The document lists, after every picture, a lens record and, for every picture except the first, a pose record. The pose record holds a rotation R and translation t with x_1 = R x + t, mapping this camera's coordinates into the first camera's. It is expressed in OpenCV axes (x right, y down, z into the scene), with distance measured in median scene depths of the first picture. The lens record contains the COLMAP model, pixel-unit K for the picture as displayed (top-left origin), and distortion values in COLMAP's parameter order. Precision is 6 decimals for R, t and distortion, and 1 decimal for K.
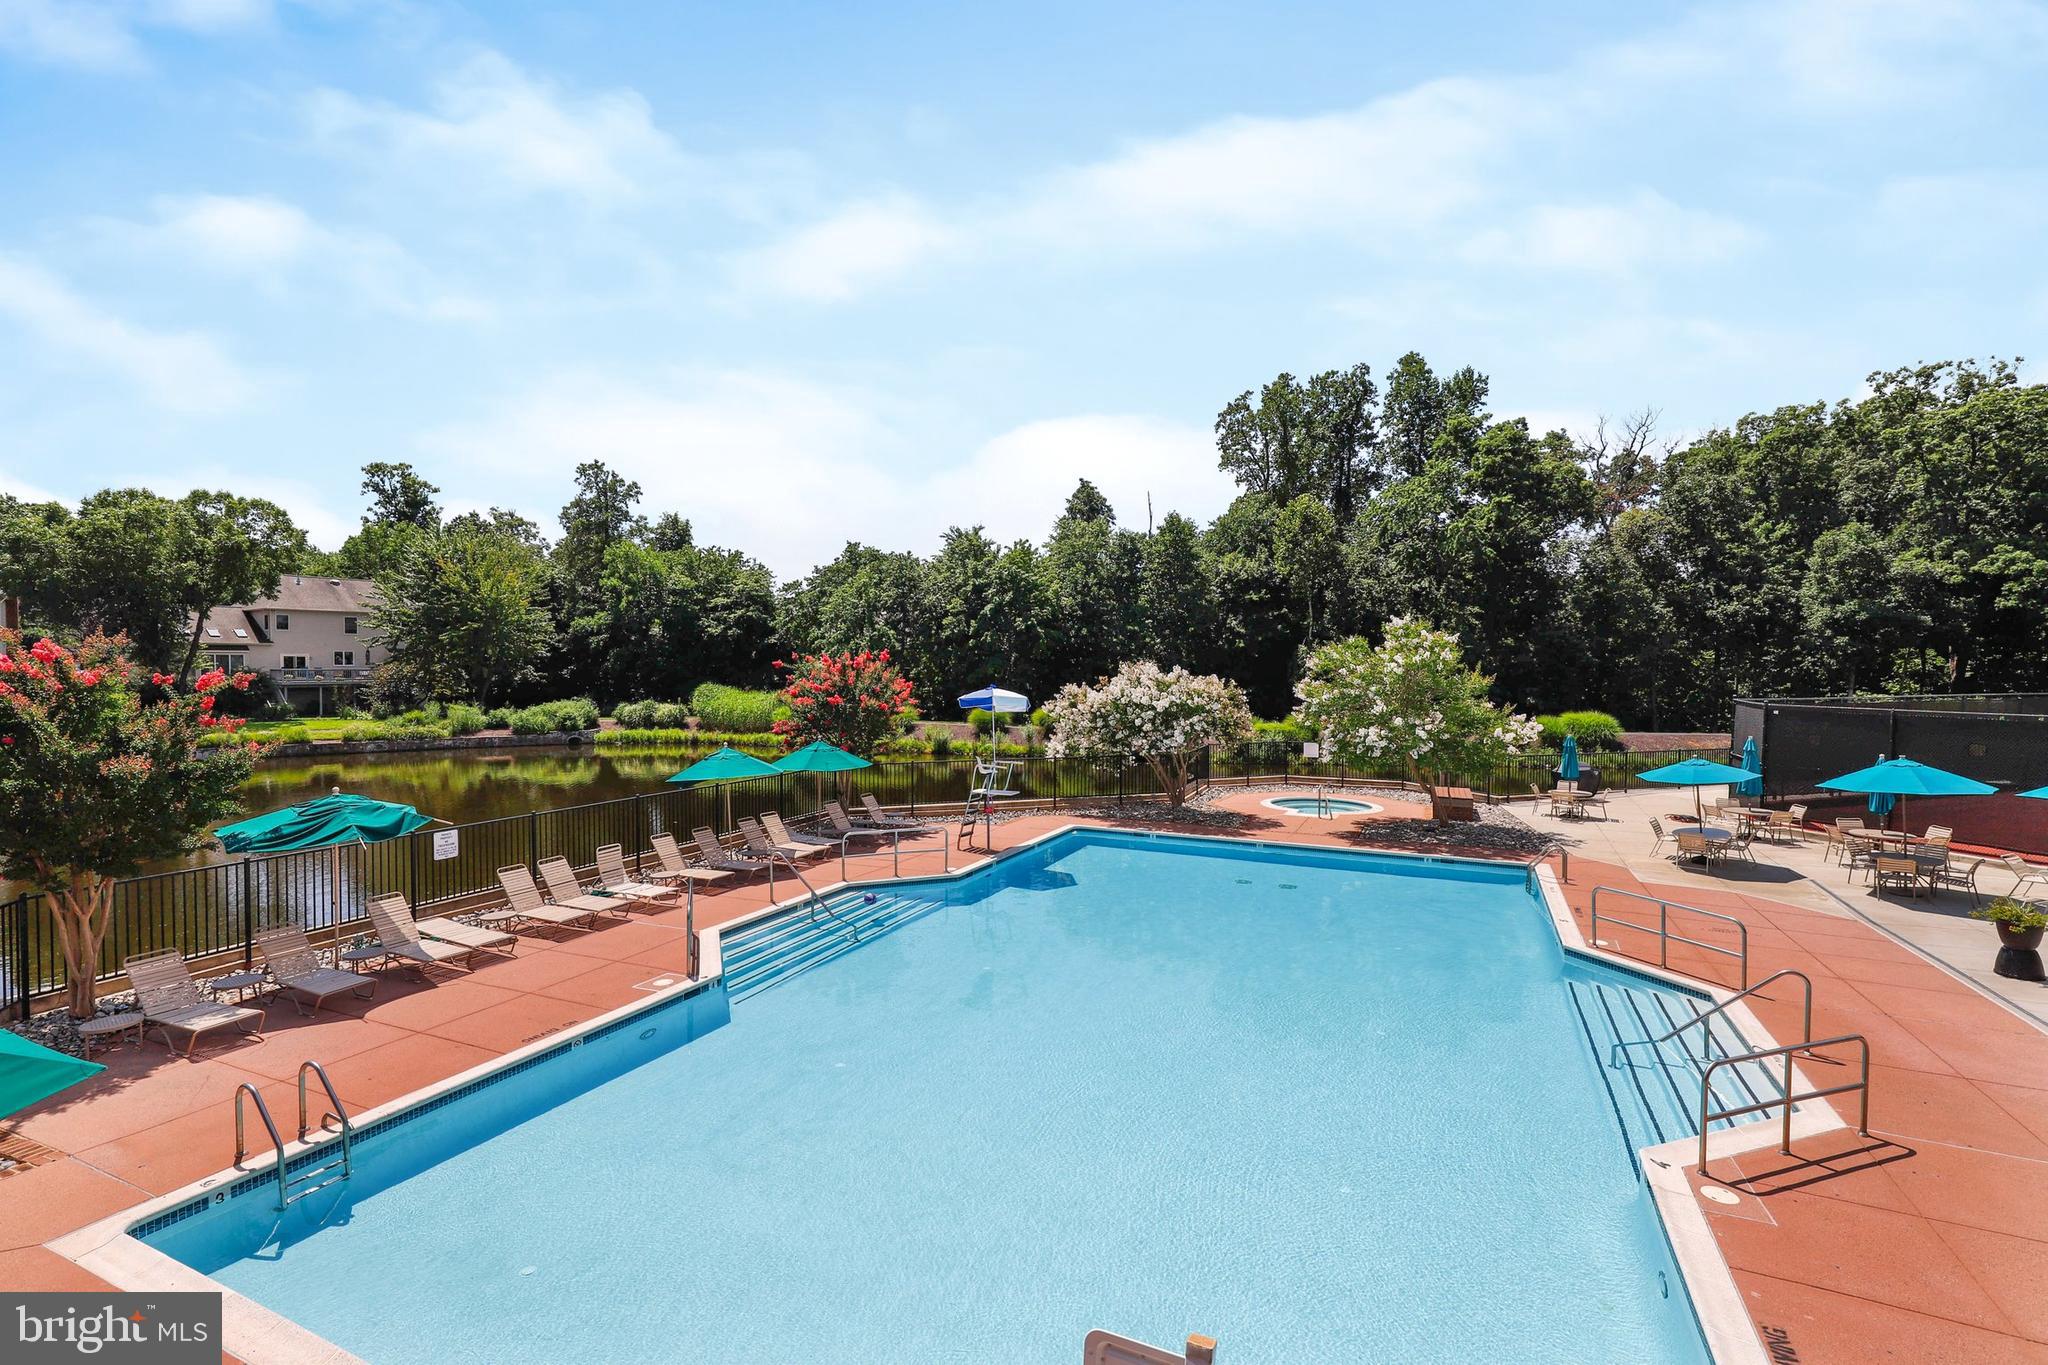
lens RADIAL K [[919.4, 0, 1024.0], [0, 919.4, 682.5], [0, 0, 1]] dist [-0.003387, -0.000891]
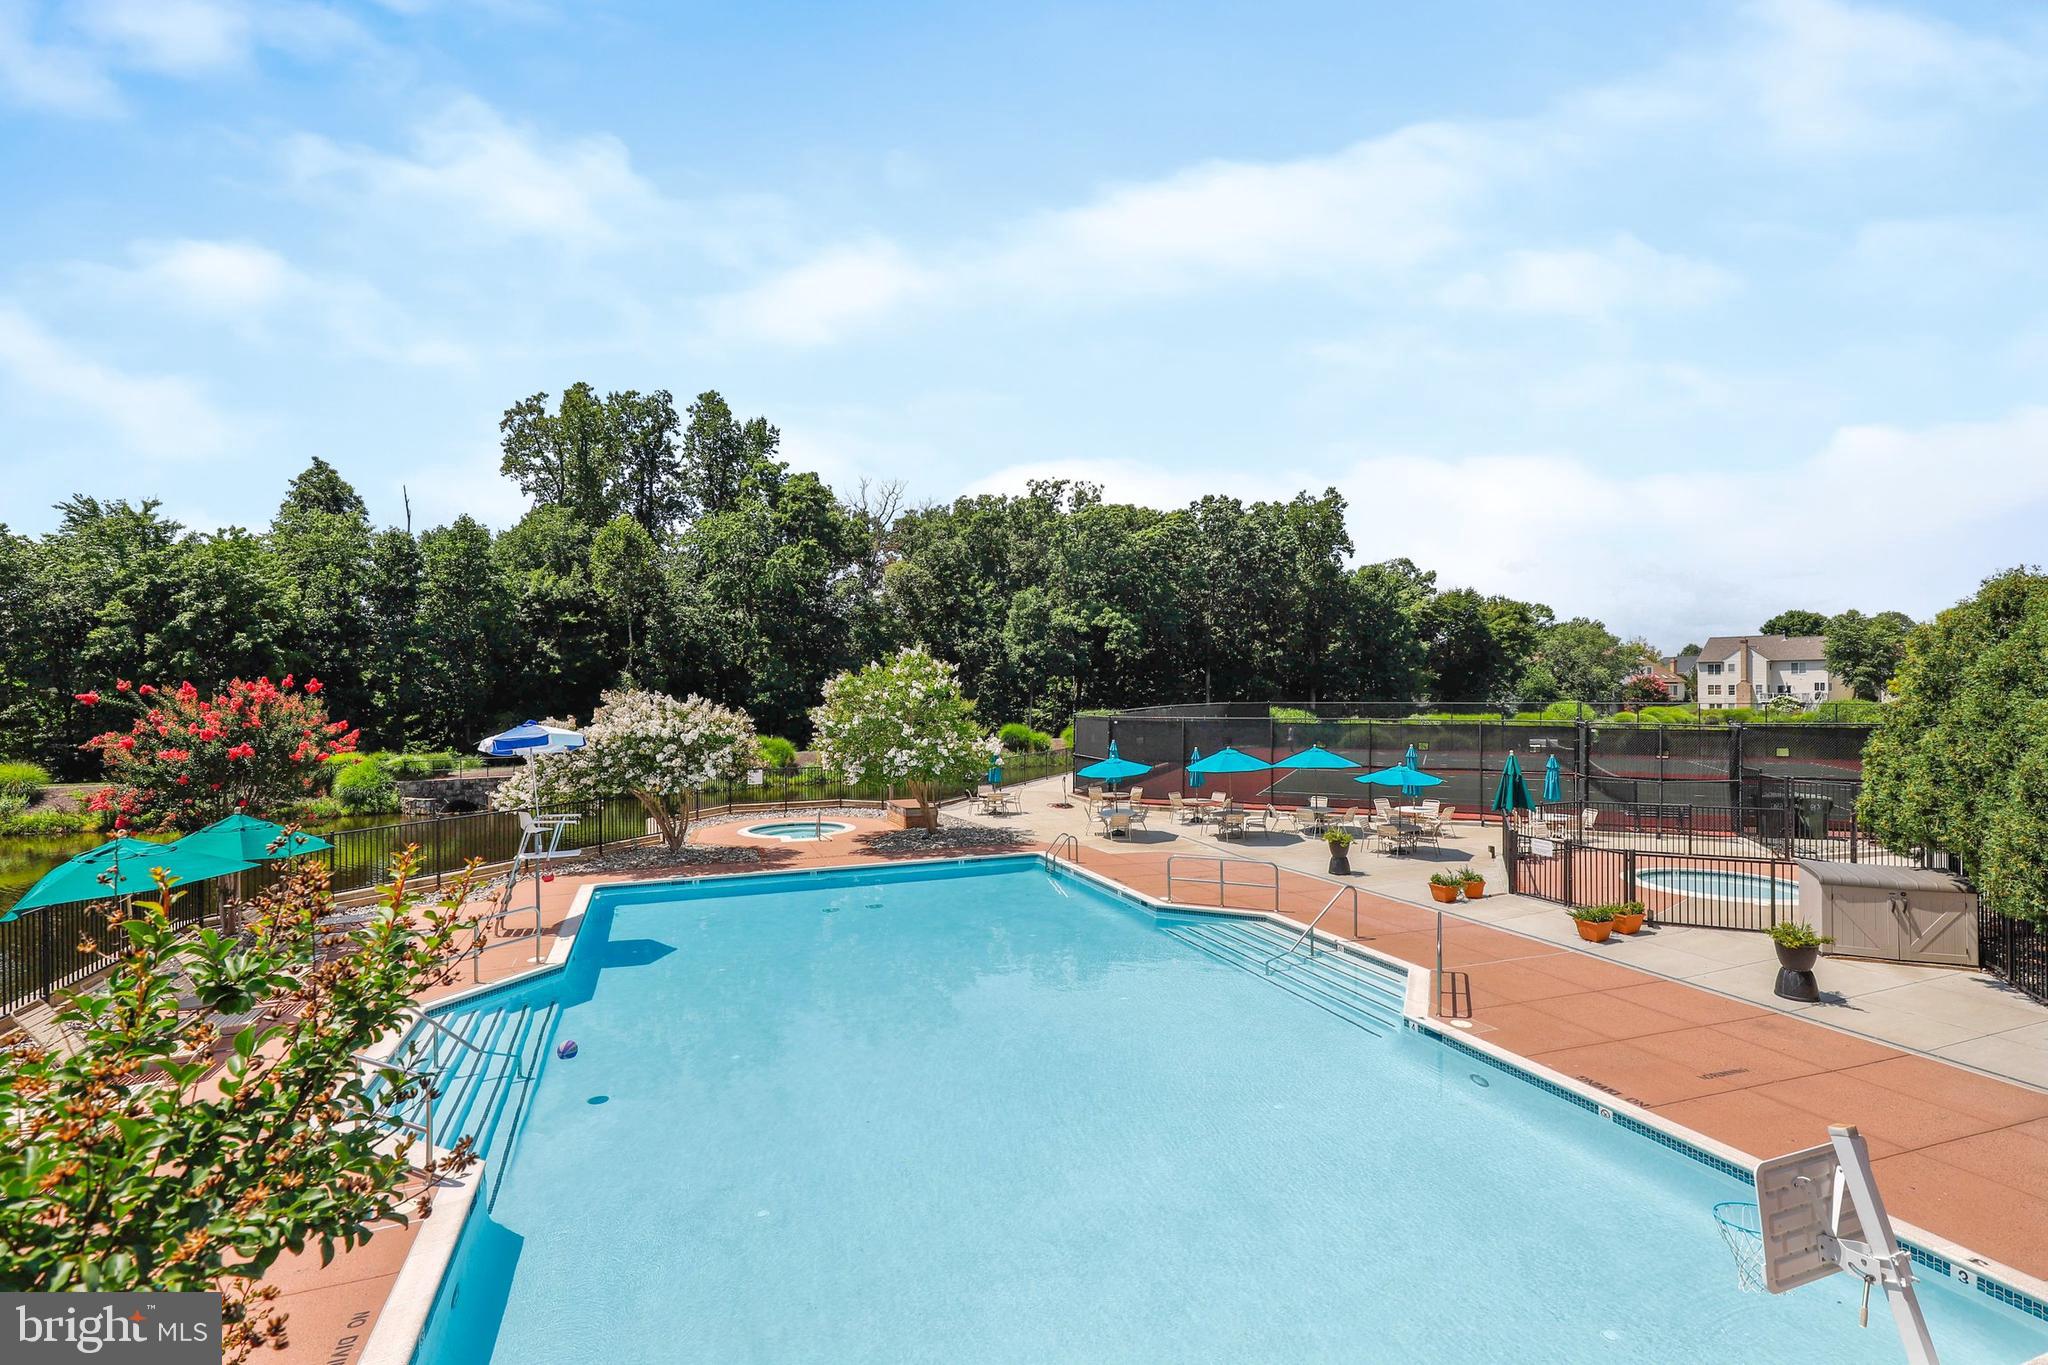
lens RADIAL K [[917.5, 0, 1006.6], [0, 917.5, 690.9], [0, 0, 1]] dist [0.001578, 0.000183]
pose [[0.699567, -0.009788, 0.714500, -0.099882], [0.024232, 0.999656, -0.010031, -0.001742], [-0.714156, 0.024331, 0.699563, 0.048316]]
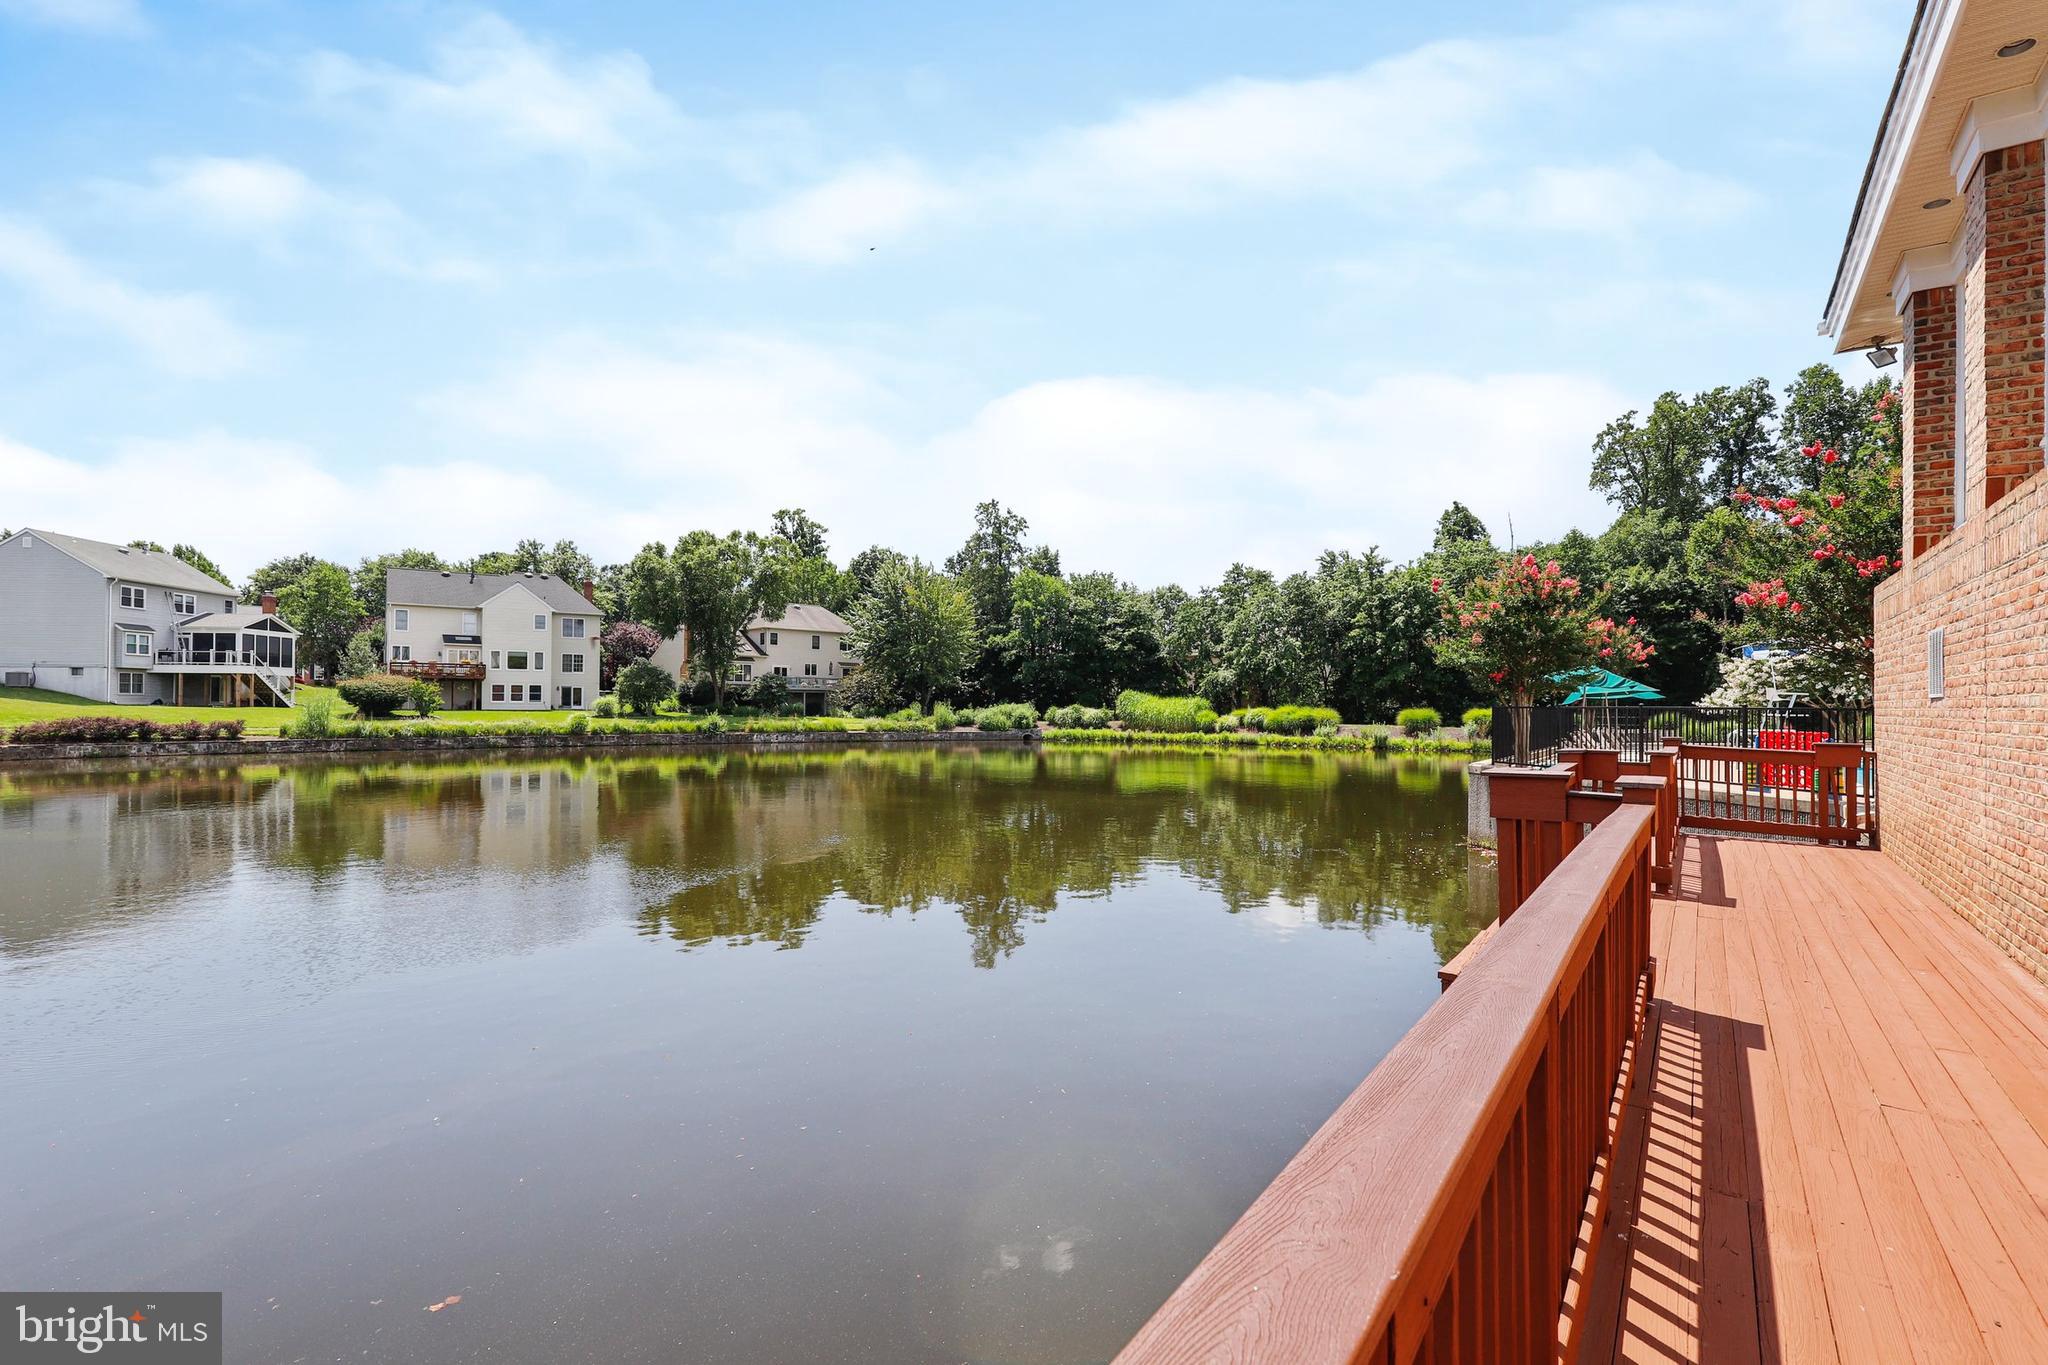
lens RADIAL K [[935.7, 0, 1028.4], [0, 935.7, 693.4], [0, 0, 1]] dist [0.001005, -0.000164]
pose [[0.984006, 0.003943, -0.178093, -0.266548], [-0.009470, 0.999499, -0.030193, 0.042053], [0.177885, 0.031397, 0.983550, -0.160362]]
